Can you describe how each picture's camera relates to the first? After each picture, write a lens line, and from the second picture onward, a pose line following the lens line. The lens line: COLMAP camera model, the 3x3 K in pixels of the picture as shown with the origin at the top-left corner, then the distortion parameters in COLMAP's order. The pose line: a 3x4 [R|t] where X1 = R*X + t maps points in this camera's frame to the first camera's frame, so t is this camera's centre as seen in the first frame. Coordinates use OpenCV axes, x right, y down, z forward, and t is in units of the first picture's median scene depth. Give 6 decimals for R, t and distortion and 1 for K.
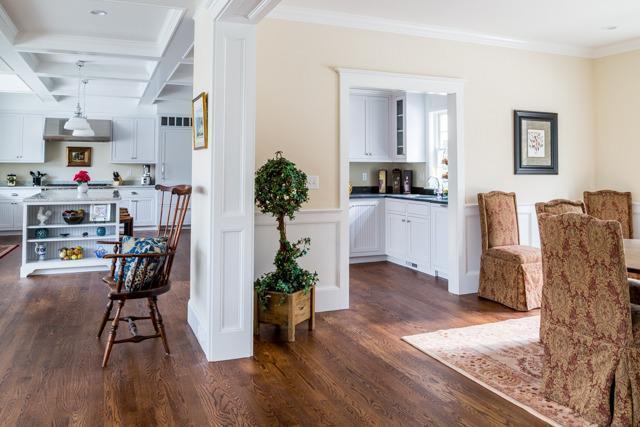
lens RADIAL K [[491.8, 0, 319.9], [0, 491.8, 141.5], [0, 0, 1]] dist [-0.033027, -0.001121]
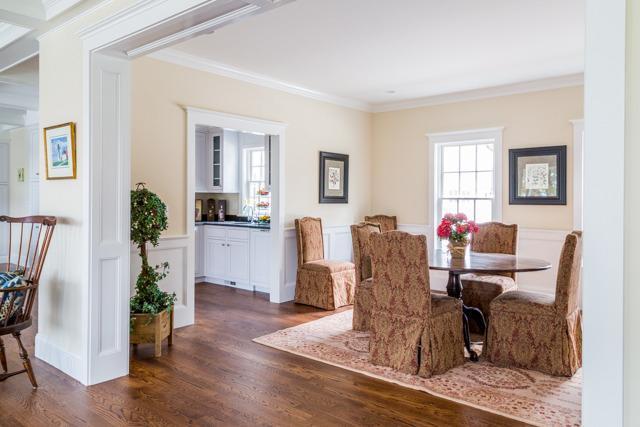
lens RADIAL K [[463.1, 0, 320.0], [0, 463.1, 198.5], [0, 0, 1]] dist [0.003169, 0.001785]
pose [[0.890140, -0.000470, 0.455687, -0.190363], [-0.025194, 0.998419, 0.050243, -0.005529], [-0.454990, -0.056203, 0.888721, -0.061195]]
